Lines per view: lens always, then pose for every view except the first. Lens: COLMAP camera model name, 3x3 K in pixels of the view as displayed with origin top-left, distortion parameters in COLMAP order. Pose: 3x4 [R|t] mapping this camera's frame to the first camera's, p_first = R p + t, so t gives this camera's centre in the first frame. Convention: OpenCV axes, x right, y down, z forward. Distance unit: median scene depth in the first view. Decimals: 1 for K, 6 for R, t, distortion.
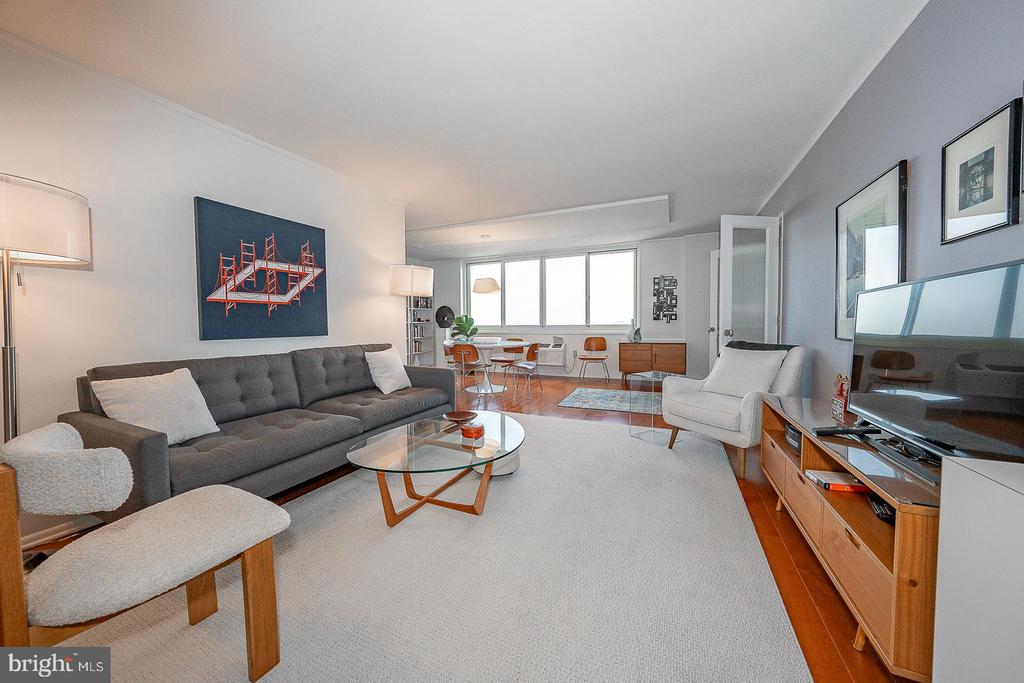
lens RADIAL K [[353.6, 0, 513.1], [0, 353.6, 336.7], [0, 0, 1]] dist [-0.002641, 0.000118]
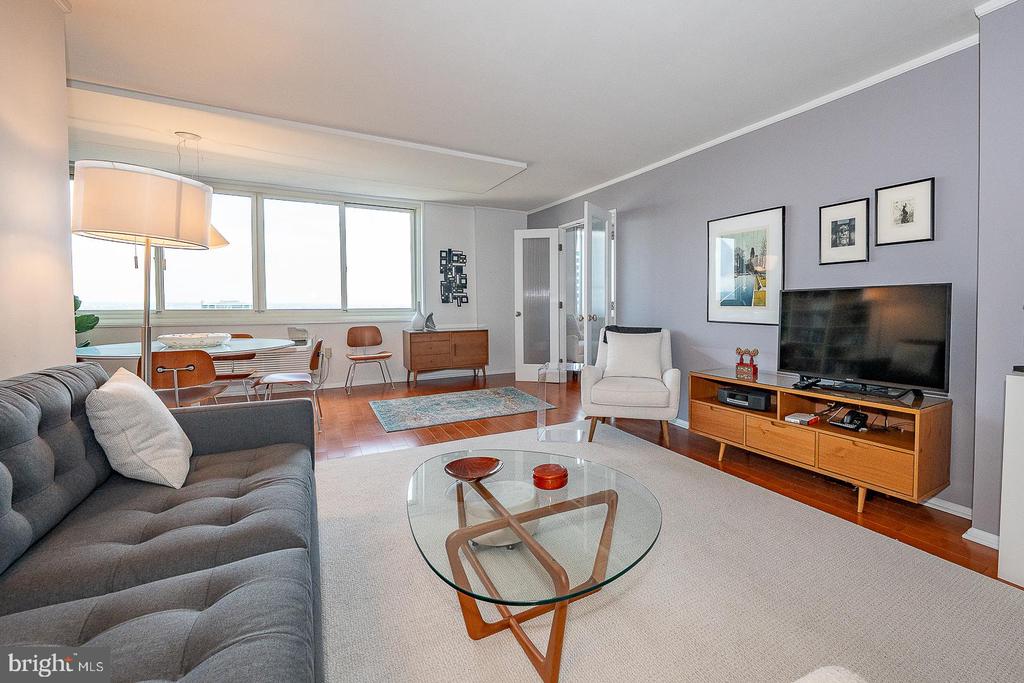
lens RADIAL K [[446.5, 0, 576.7], [0, 446.5, 317.2], [0, 0, 1]] dist [-0.005088, -0.000073]
pose [[0.565087, -0.017845, 0.824838, -0.274605], [0.024708, 0.999684, 0.004700, -0.011788], [-0.824661, 0.017724, 0.565349, 0.171909]]
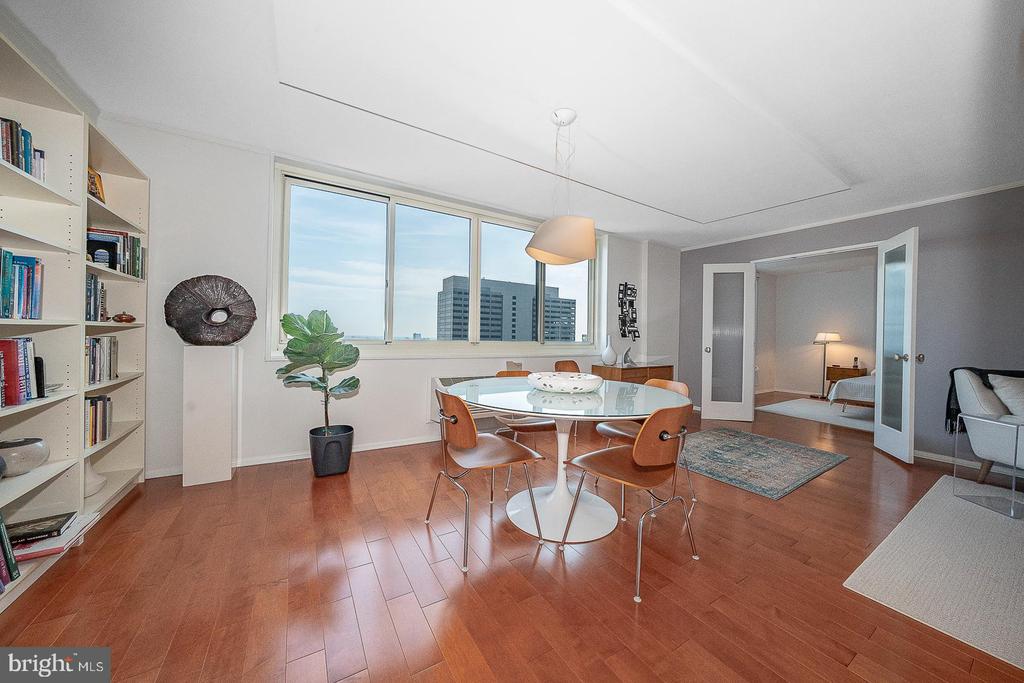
lens RADIAL K [[353.6, 0, 512.3], [0, 353.6, 339.3], [0, 0, 1]] dist [-0.002641, 0.000118]
pose [[0.561239, 0.008452, 0.827611, -0.400012], [0.003415, 0.999916, -0.012527, -0.033404], [-0.827647, 0.009857, 0.561163, 0.766555]]
